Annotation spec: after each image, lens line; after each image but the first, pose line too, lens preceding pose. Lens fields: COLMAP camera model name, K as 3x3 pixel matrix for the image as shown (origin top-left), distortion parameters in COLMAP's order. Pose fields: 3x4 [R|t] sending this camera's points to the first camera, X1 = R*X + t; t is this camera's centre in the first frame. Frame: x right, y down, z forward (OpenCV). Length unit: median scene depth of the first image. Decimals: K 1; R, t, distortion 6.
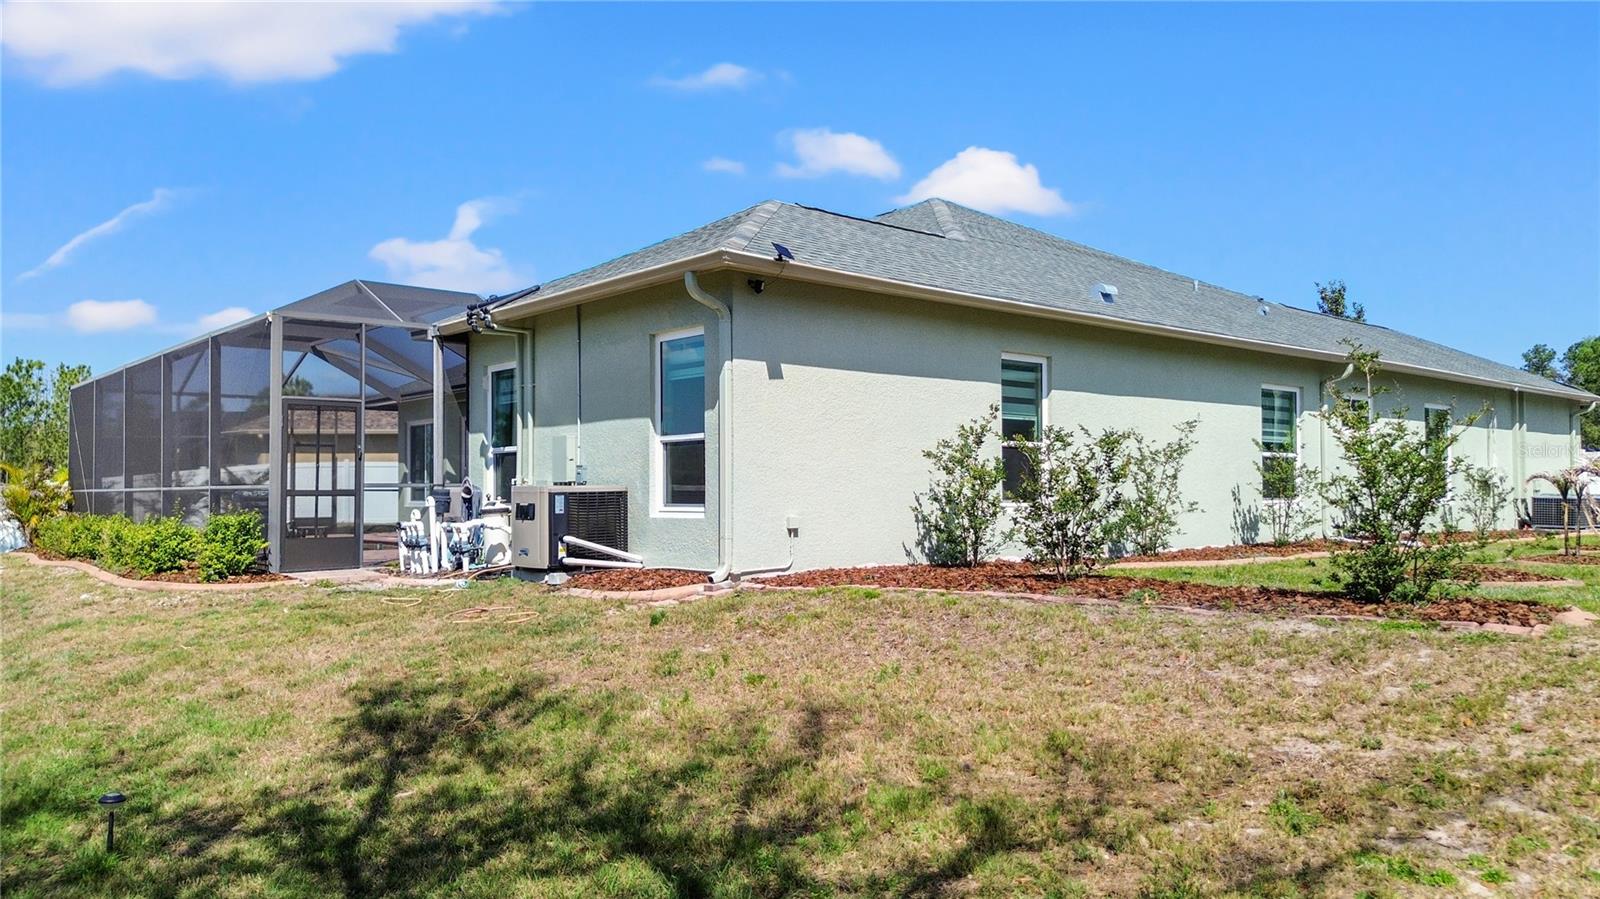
lens RADIAL K [[1146.1, 0, 796.6], [0, 1146.1, 456.3], [0, 0, 1]] dist [0.024671, -0.002694]
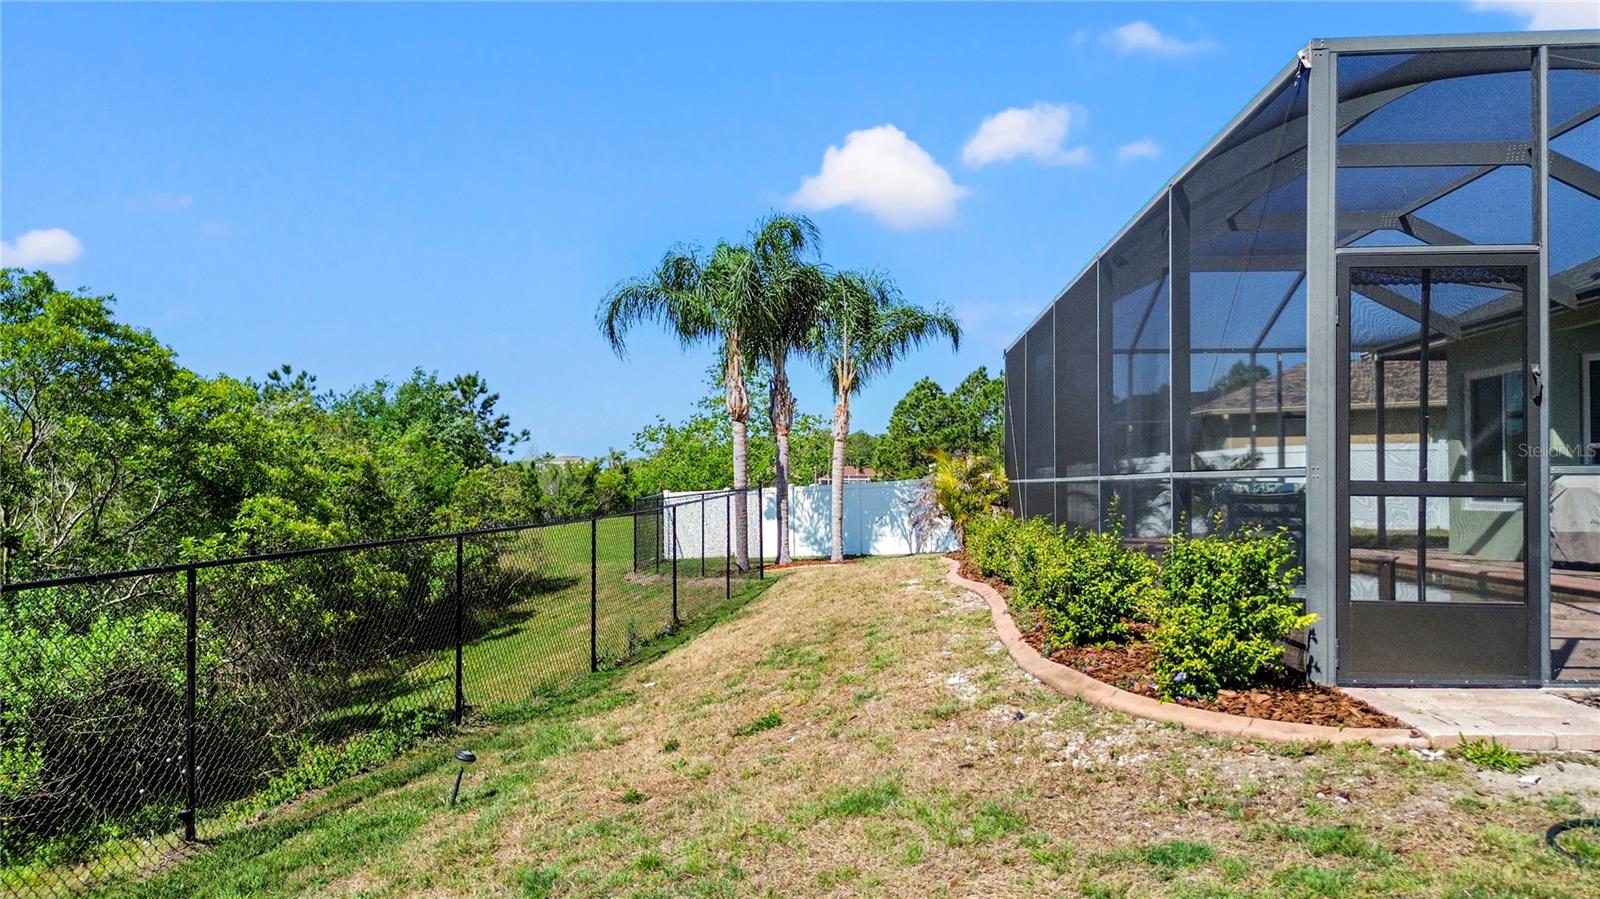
lens RADIAL K [[1146.1, 0, 796.6], [0, 1146.1, 456.3], [0, 0, 1]] dist [0.024671, -0.002694]
pose [[0.707541, -0.010042, -0.706601, -0.425278], [0.014911, 0.999889, 0.000721, 0.024789], [0.706515, -0.011047, 0.707612, 0.832364]]
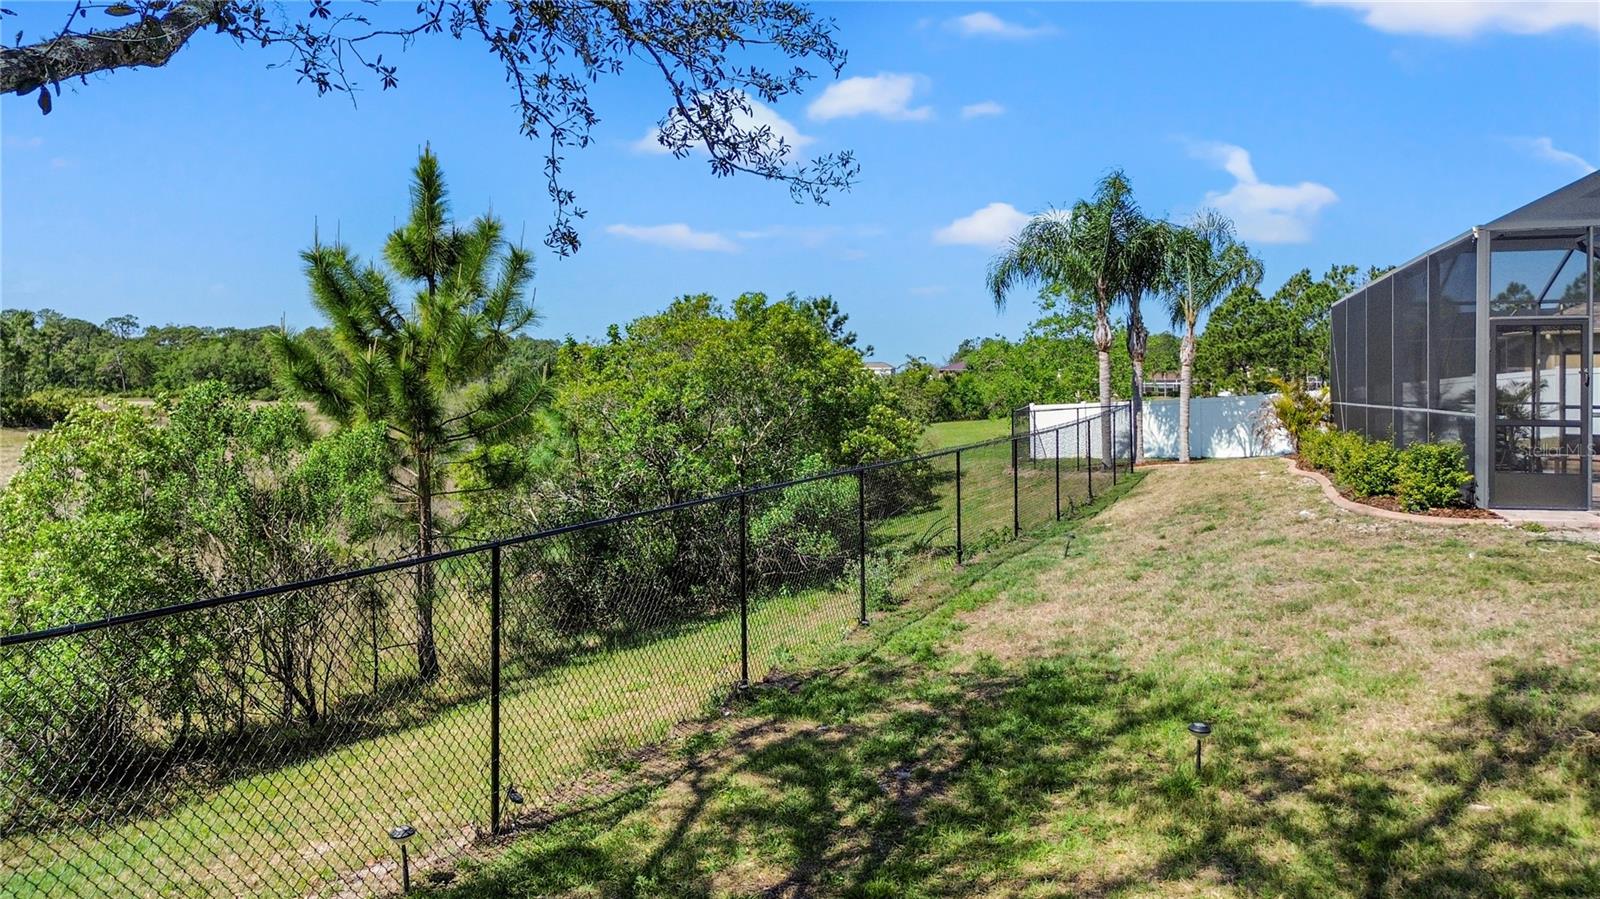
lens RADIAL K [[1163.1, 0, 802.1], [0, 1163.1, 385.8], [0, 0, 1]] dist [0.027076, -0.002604]
pose [[0.515318, 0.004375, -0.856988, 0.110415], [0.022855, 0.999561, 0.018846, -0.040545], [0.856694, -0.029298, 0.514992, 0.059057]]
